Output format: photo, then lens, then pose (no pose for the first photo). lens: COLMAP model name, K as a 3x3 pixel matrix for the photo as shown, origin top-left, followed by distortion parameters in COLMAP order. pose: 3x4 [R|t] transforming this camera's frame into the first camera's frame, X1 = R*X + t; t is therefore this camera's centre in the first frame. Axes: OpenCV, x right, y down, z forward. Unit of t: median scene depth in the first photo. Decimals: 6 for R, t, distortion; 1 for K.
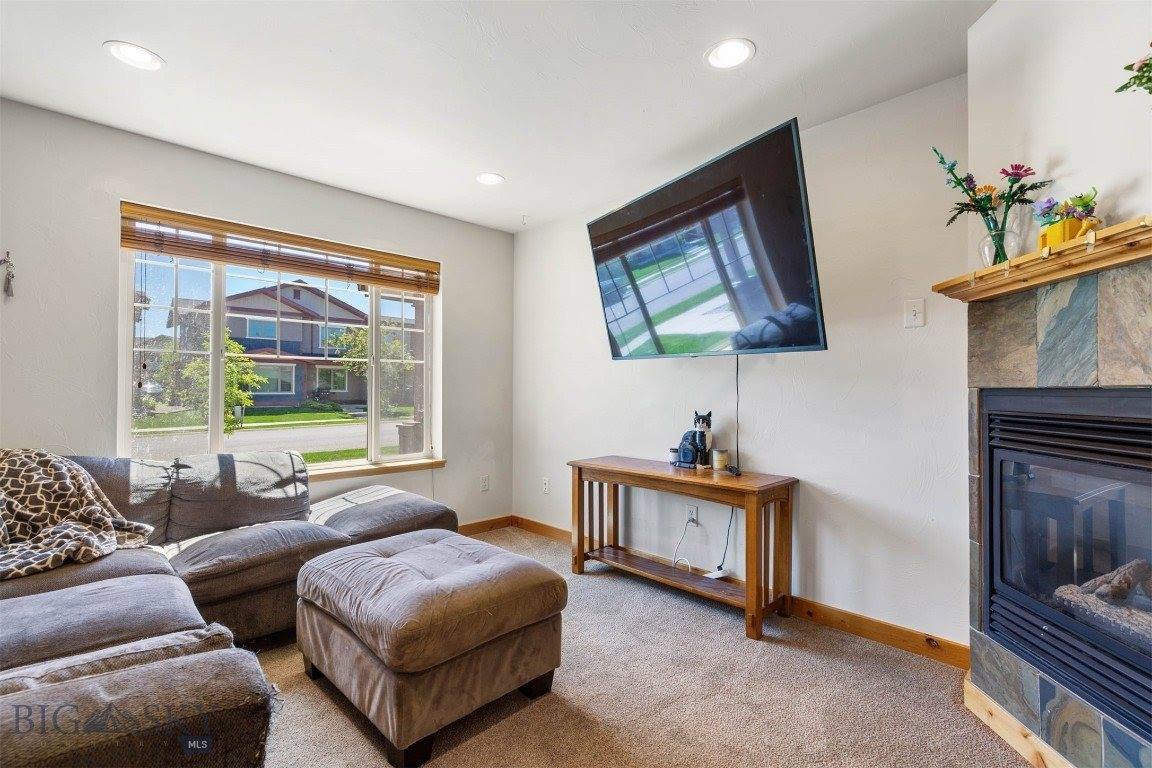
lens RADIAL K [[515.5, 0, 570.7], [0, 515.5, 381.3], [0, 0, 1]] dist [0.000654, 0.000080]
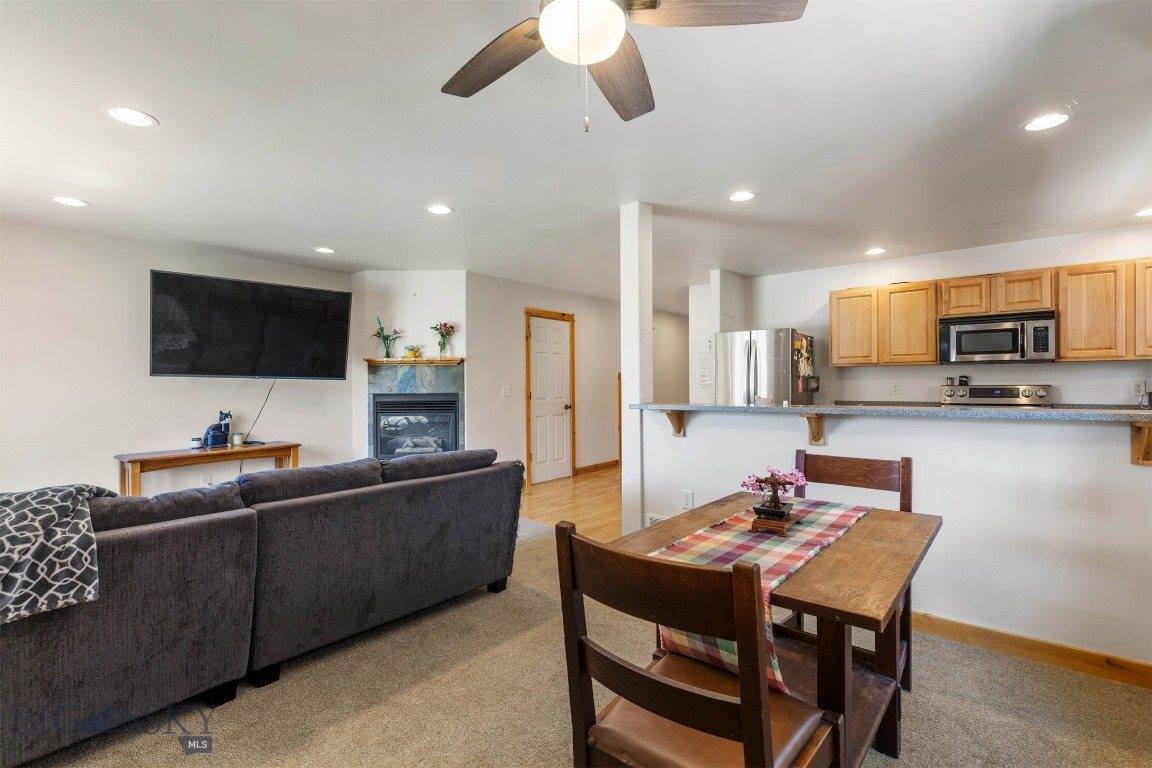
lens RADIAL K [[515.5, 0, 577.1], [0, 515.5, 381.6], [0, 0, 1]] dist [0.000654, 0.000080]
pose [[-0.129669, 0.006108, 0.991539, -2.316999], [-0.006860, 0.999952, -0.007057, -0.044496], [-0.991534, -0.007717, -0.129621, 0.197619]]
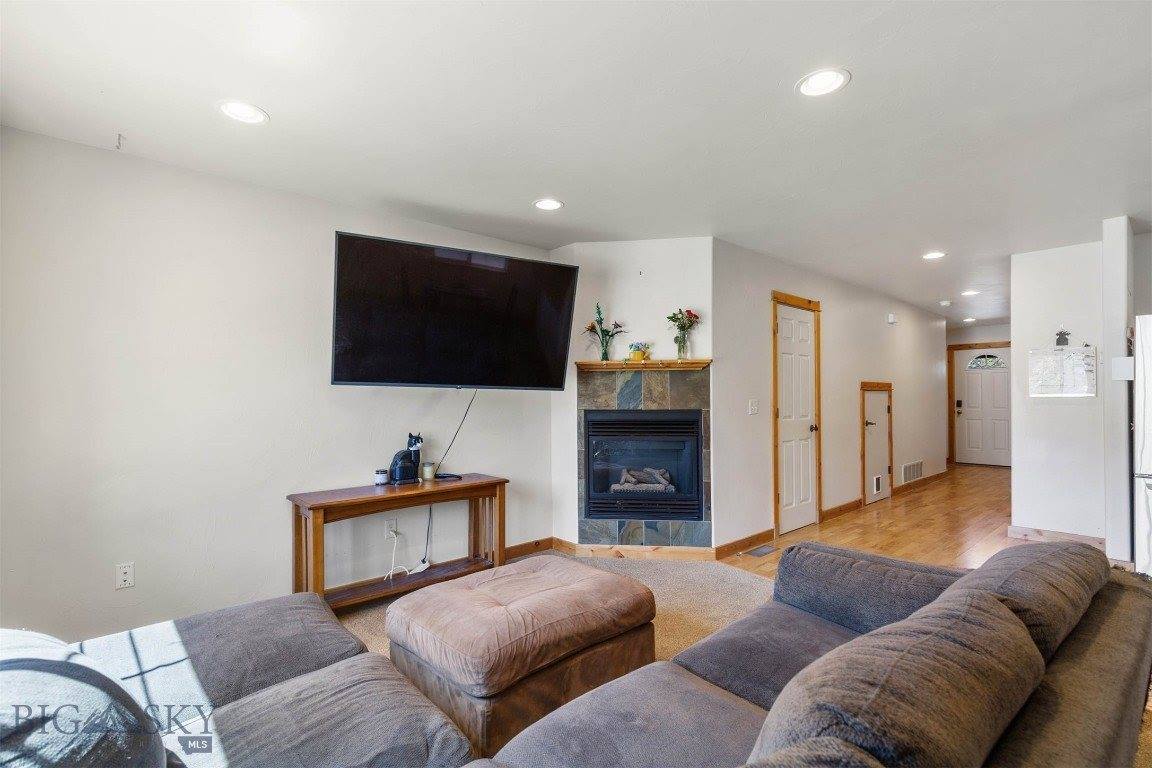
lens RADIAL K [[515.5, 0, 566.8], [0, 515.5, 391.4], [0, 0, 1]] dist [0.000654, 0.000080]
pose [[0.042725, 0.012804, 0.999005, -1.410041], [-0.008827, 0.999884, -0.012438, -0.037136], [-0.999048, -0.008287, 0.042833, 0.956064]]
